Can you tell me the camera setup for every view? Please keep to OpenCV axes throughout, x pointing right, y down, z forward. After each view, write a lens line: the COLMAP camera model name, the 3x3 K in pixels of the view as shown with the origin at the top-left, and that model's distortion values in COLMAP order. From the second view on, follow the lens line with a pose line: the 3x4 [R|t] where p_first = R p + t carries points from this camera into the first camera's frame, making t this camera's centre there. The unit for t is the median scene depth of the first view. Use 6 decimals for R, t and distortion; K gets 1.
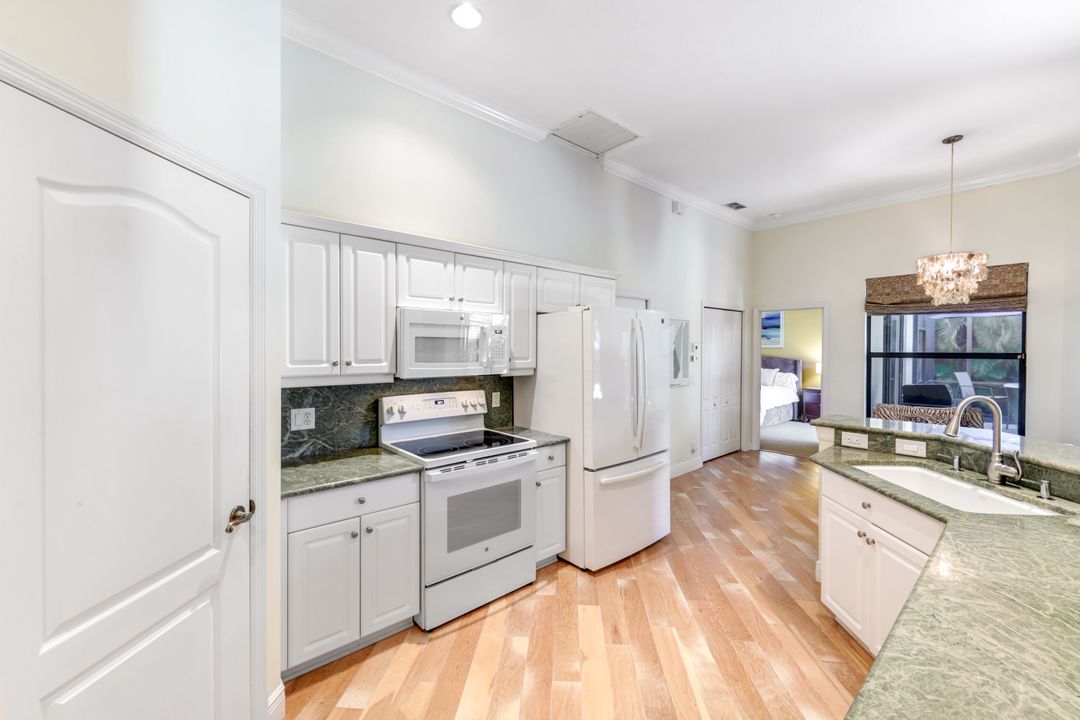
lens RADIAL K [[437.5, 0, 542.5], [0, 437.5, 350.9], [0, 0, 1]] dist [-0.001989, 0.000098]
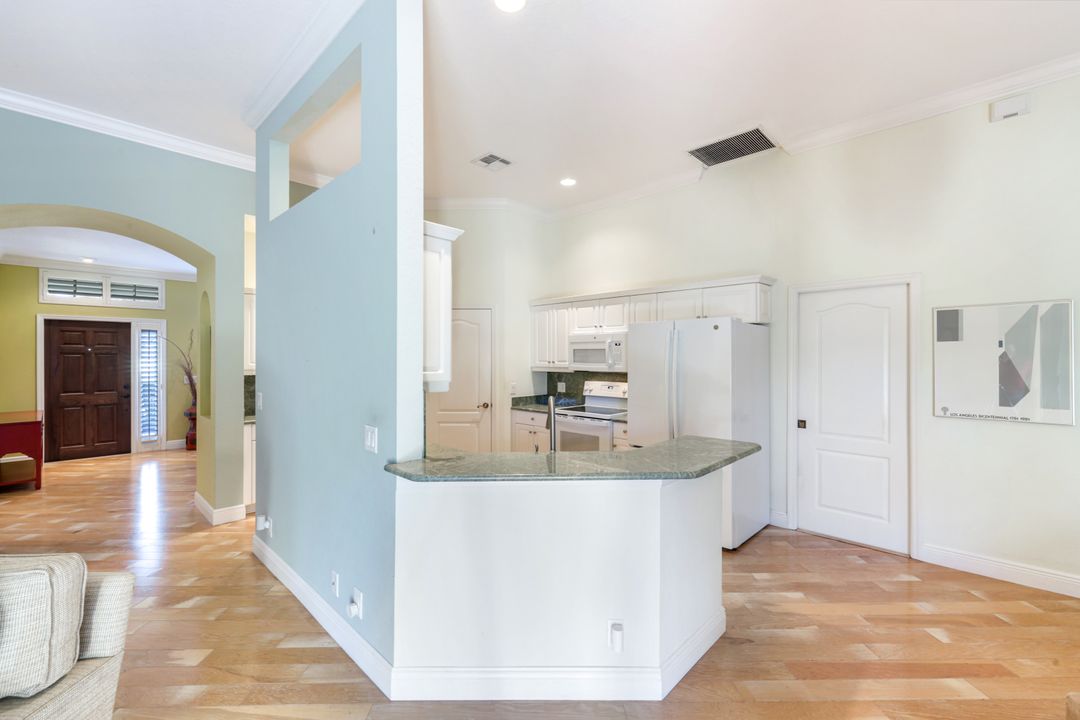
lens RADIAL K [[452.3, 0, 535.5], [0, 452.3, 353.5], [0, 0, 1]] dist [-0.000695, 0.000226]
pose [[0.067160, -0.006933, -0.997718, 1.569514], [-0.003257, 0.999969, -0.007168, 0.001280], [0.997737, 0.003731, 0.067135, 0.645814]]
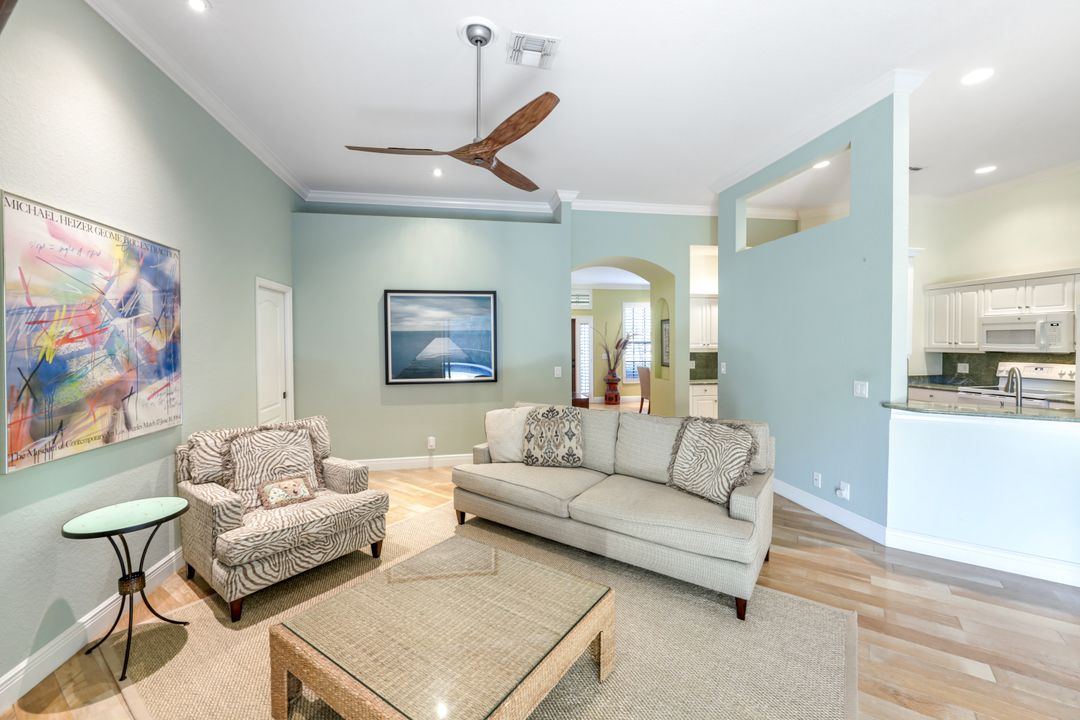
lens RADIAL K [[437.5, 0, 542.5], [0, 437.5, 350.9], [0, 0, 1]] dist [-0.001989, 0.000098]
pose [[-0.520884, 0.020461, -0.853382, 2.267140], [0.002722, 0.999747, 0.022309, 0.009588], [0.853623, 0.009298, -0.520808, 0.289806]]
